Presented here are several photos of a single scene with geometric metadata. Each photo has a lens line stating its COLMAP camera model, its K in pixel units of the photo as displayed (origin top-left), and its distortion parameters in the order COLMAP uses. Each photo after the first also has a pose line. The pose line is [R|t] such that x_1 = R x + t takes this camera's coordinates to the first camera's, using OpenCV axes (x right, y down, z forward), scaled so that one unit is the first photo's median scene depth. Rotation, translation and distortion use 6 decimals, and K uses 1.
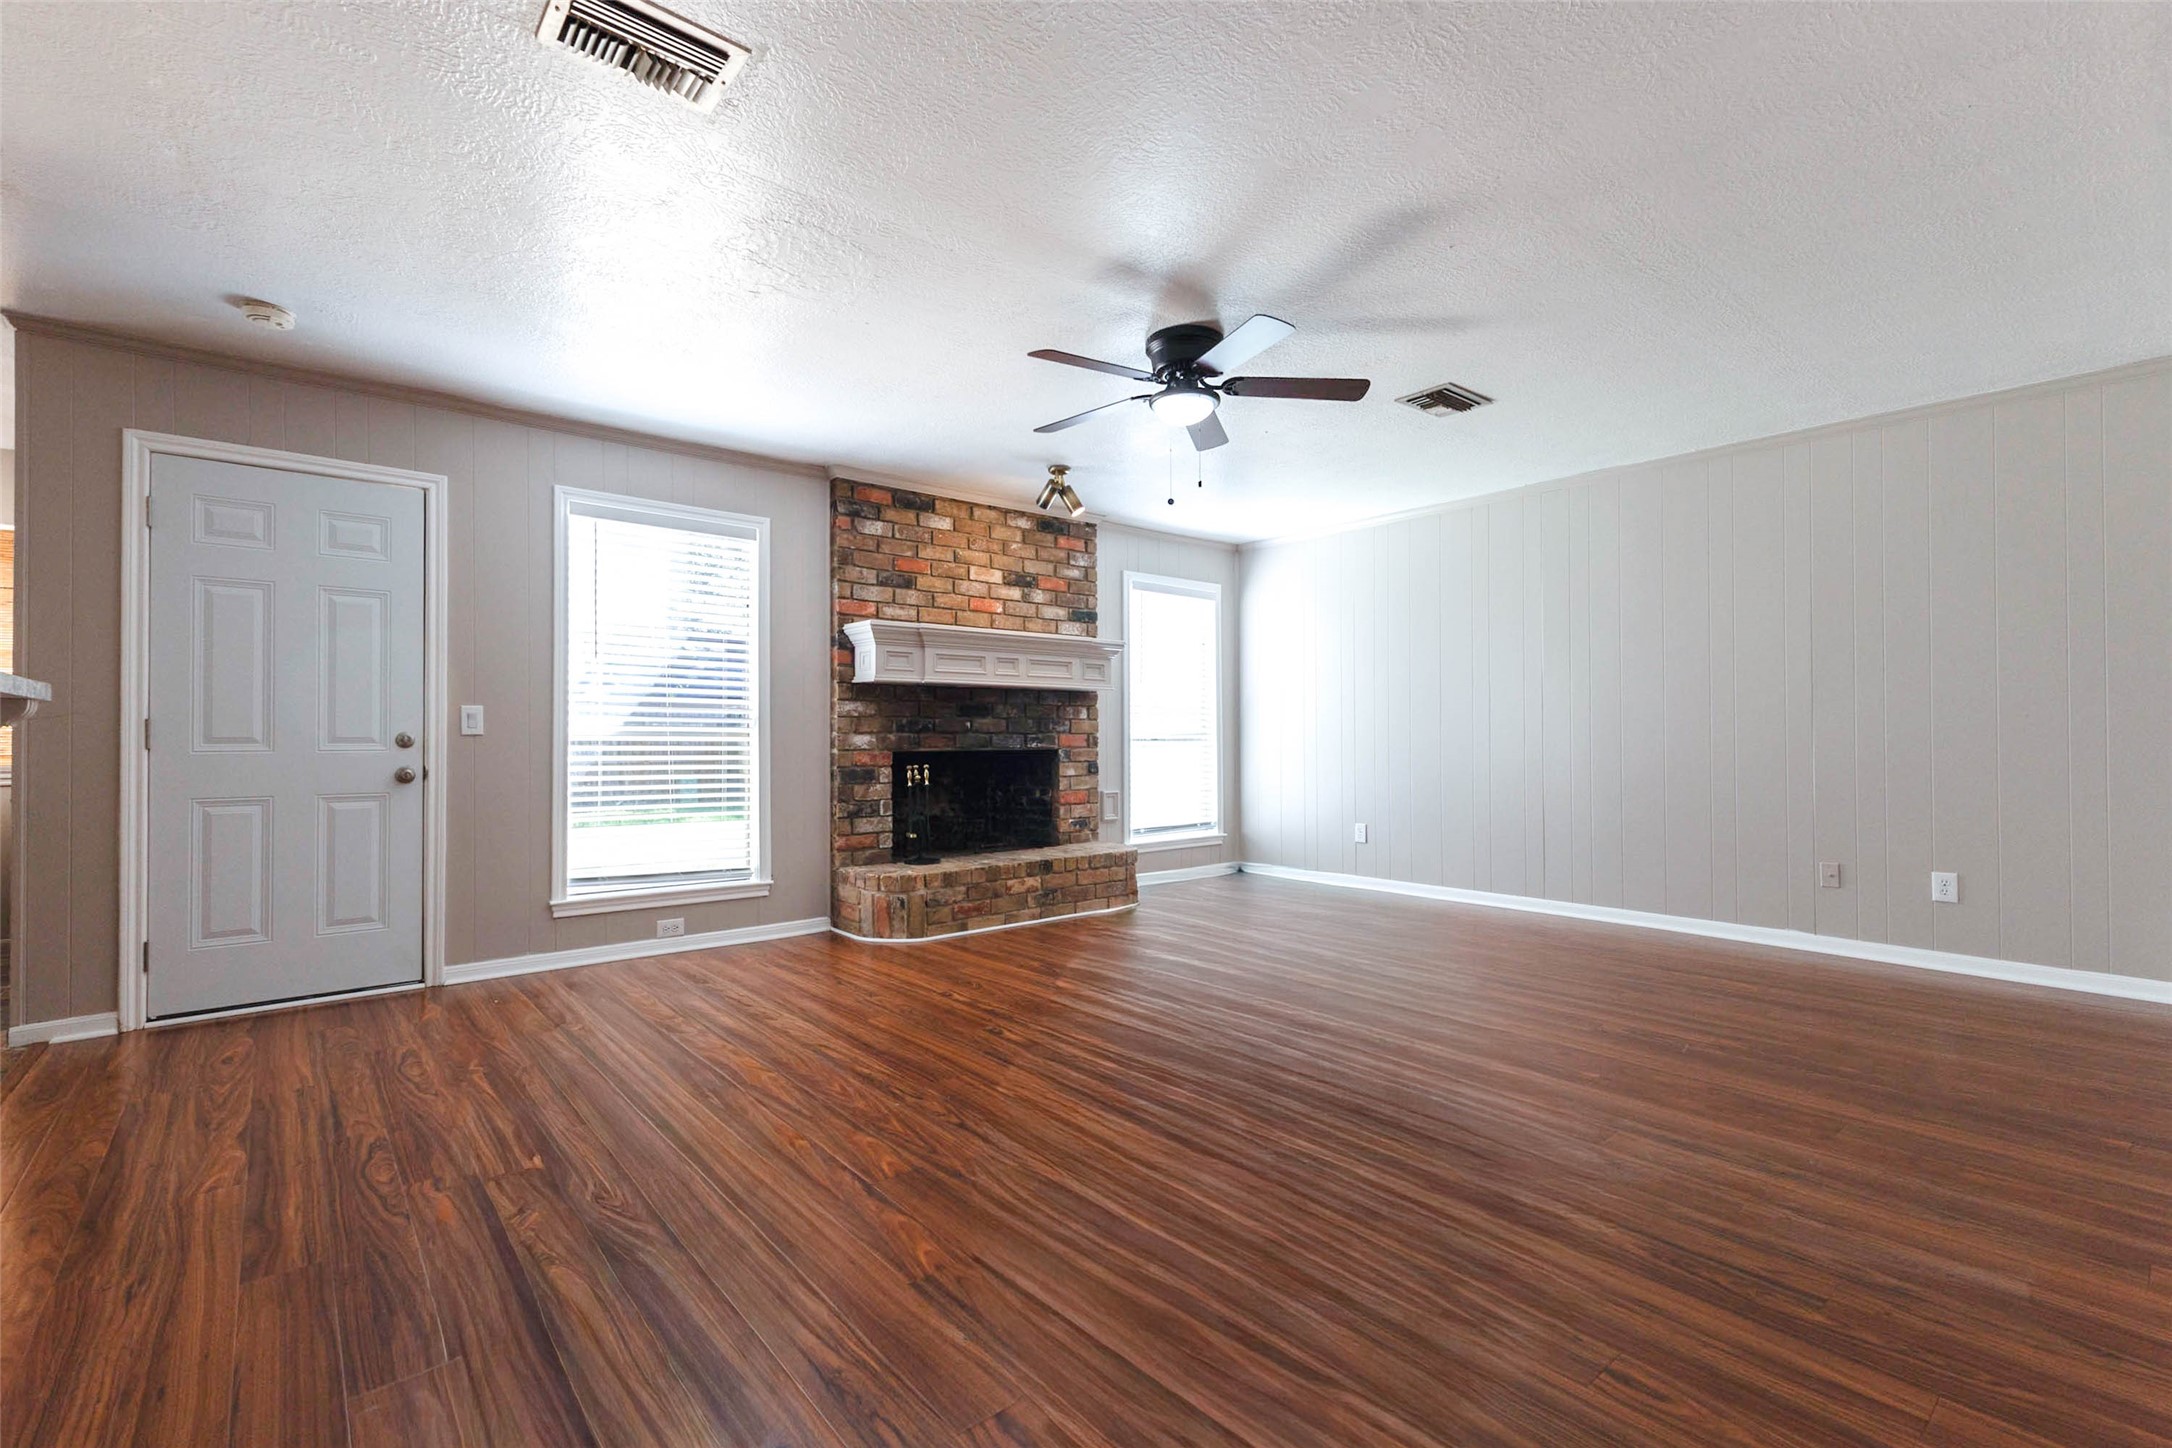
lens RADIAL K [[976.9, 0, 1093.5], [0, 976.9, 732.2], [0, 0, 1]] dist [0.002043, -0.000124]
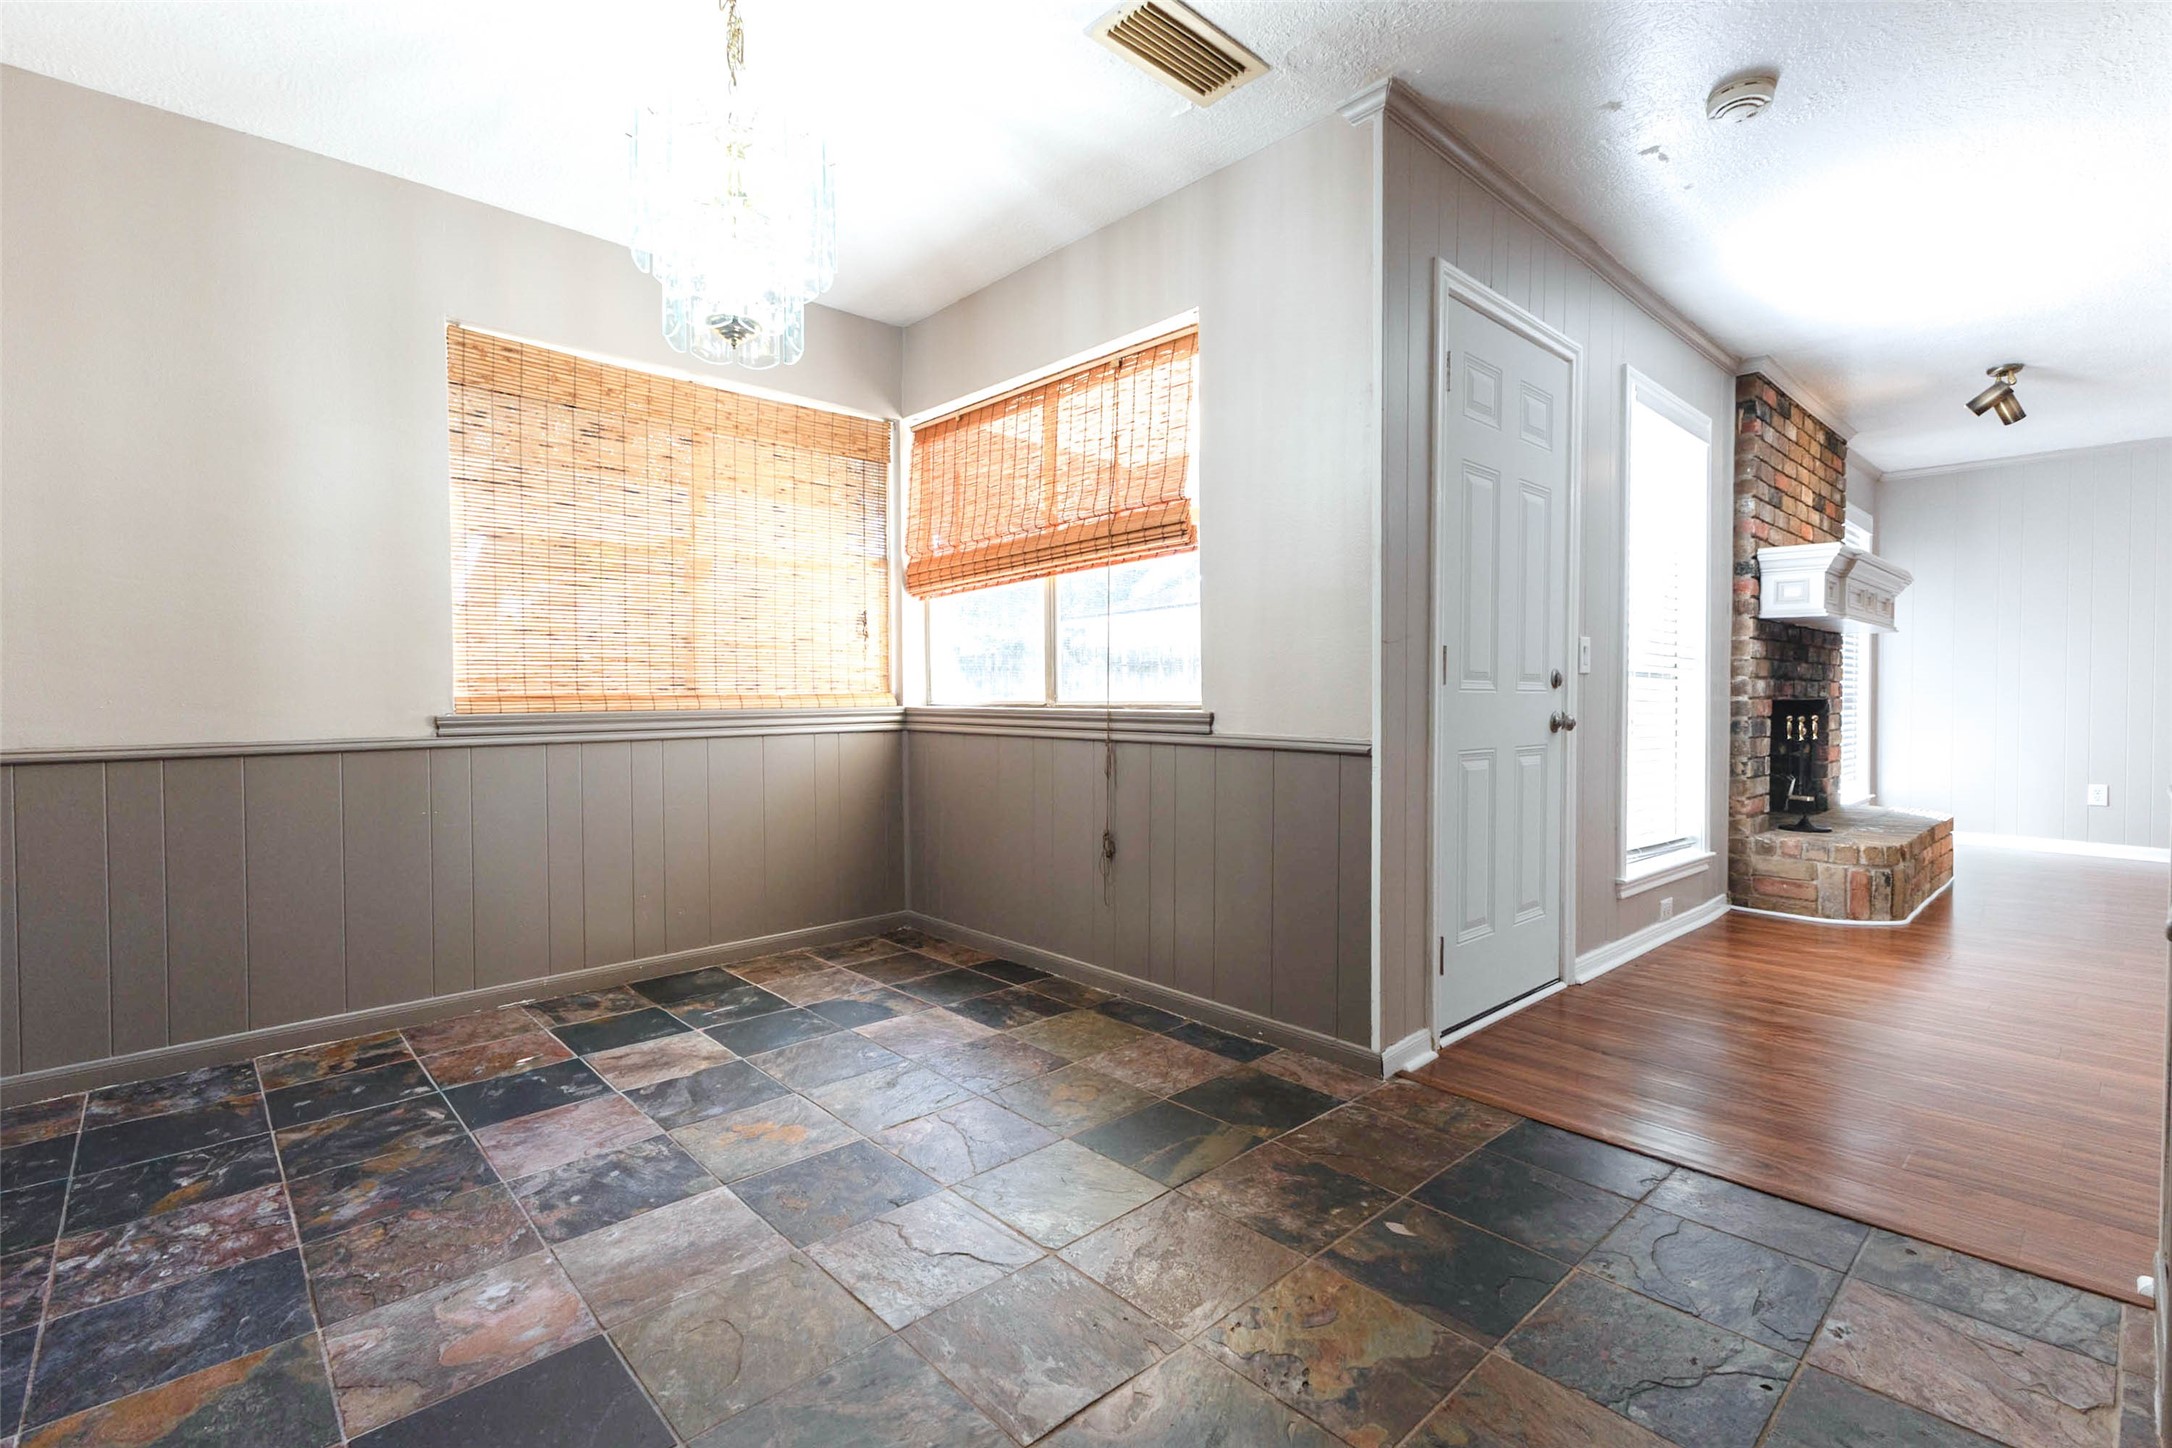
lens RADIAL K [[976.9, 0, 1079.4], [0, 976.9, 713.6], [0, 0, 1]] dist [0.002043, -0.000124]
pose [[0.999519, 0.011995, 0.028604, -0.912540], [-0.012857, 0.999463, 0.030141, 0.015205], [-0.028227, -0.030494, 0.999136, 0.177479]]
